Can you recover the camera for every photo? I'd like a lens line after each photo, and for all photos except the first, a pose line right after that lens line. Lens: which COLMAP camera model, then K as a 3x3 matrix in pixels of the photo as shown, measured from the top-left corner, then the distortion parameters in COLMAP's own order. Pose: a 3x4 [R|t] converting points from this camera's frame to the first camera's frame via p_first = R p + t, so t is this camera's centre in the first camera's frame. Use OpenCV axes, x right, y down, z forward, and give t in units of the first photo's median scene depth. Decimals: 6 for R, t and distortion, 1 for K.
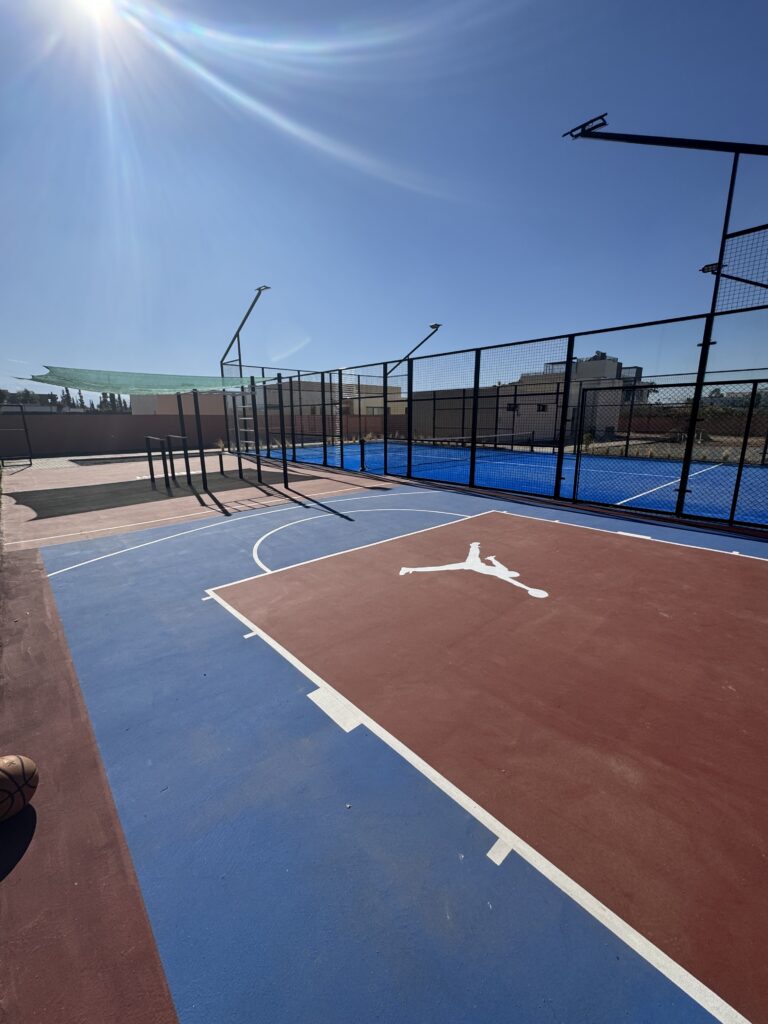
lens RADIAL K [[408.0, 0, 384.2], [0, 408.0, 513.0], [0, 0, 1]] dist [-0.001505, 0.000108]
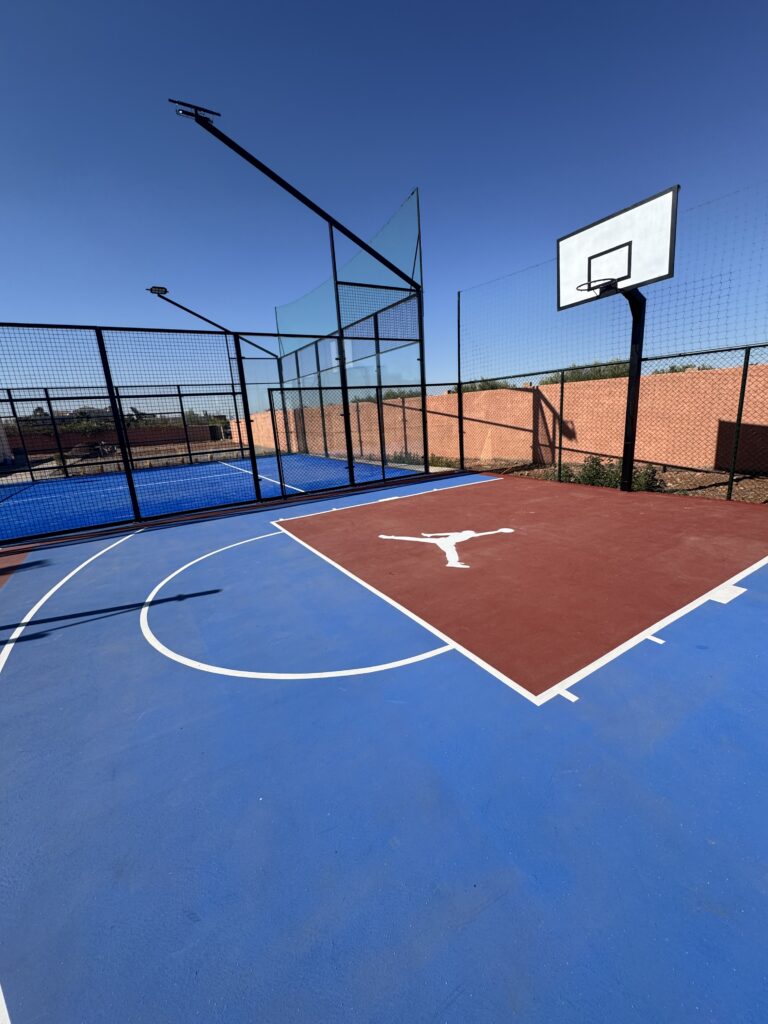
lens RADIAL K [[408.0, 0, 384.3], [0, 408.0, 512.1], [0, 0, 1]] dist [-0.001505, 0.000108]
pose [[0.186281, -0.237559, 0.953344, -0.677009], [0.281917, 0.942449, 0.179759, -0.150912], [-0.941181, 0.235278, 0.242533, 0.724619]]
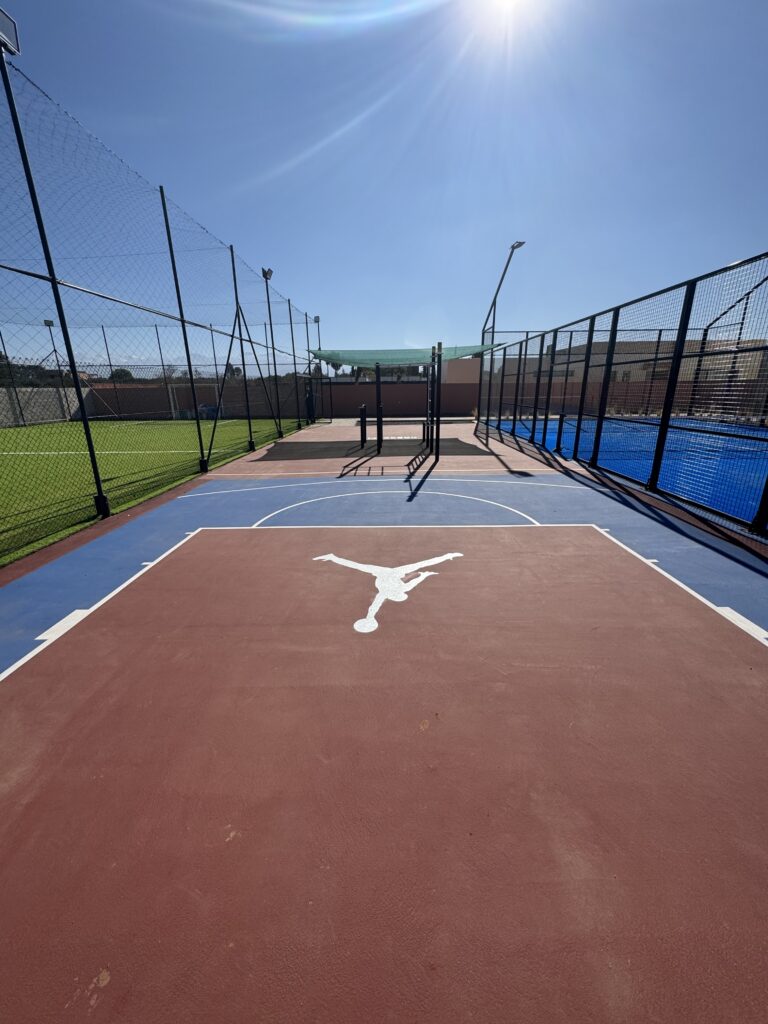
lens RADIAL K [[408.0, 0, 382.3], [0, 408.0, 510.3], [0, 0, 1]] dist [-0.001505, 0.000108]
pose [[0.723272, 0.195642, -0.662270, 0.610578], [-0.148637, 0.980655, 0.127368, -0.086435], [0.674377, 0.006316, 0.738360, 0.308493]]
